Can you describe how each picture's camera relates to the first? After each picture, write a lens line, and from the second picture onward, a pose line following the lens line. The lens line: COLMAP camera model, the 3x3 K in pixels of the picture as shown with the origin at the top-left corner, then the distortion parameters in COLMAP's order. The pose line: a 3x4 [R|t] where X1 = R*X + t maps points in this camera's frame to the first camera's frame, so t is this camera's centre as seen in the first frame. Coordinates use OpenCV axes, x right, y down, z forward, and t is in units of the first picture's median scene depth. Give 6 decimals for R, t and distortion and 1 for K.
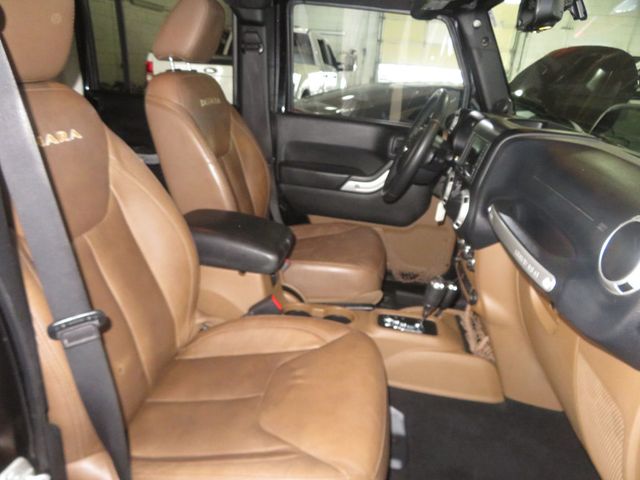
lens RADIAL K [[450.7, 0, 320.0], [0, 450.7, 240.0], [0, 0, 1]] dist [-0.016207, -0.002062]
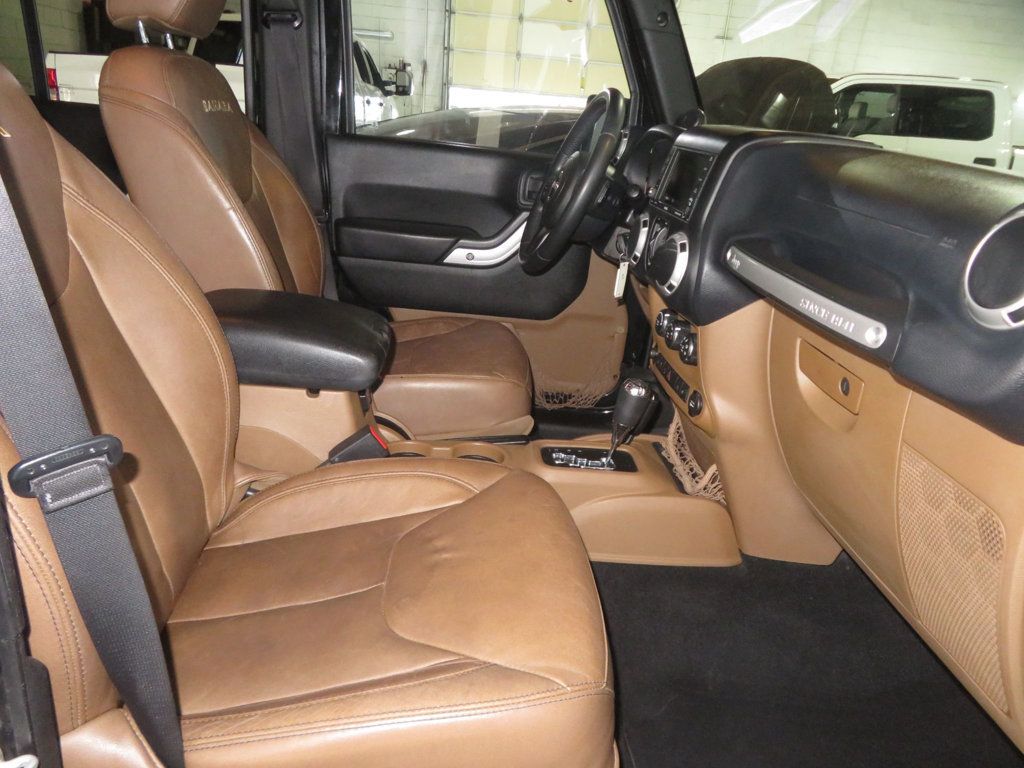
lens RADIAL K [[721.2, 0, 512.0], [0, 721.2, 384.0], [0, 0, 1]] dist [-0.016207, -0.002062]
pose [[0.979586, -0.061365, 0.191431, -0.095687], [0.057469, 0.998013, 0.025845, 0.051855], [-0.192637, -0.014316, 0.981166, 0.042510]]
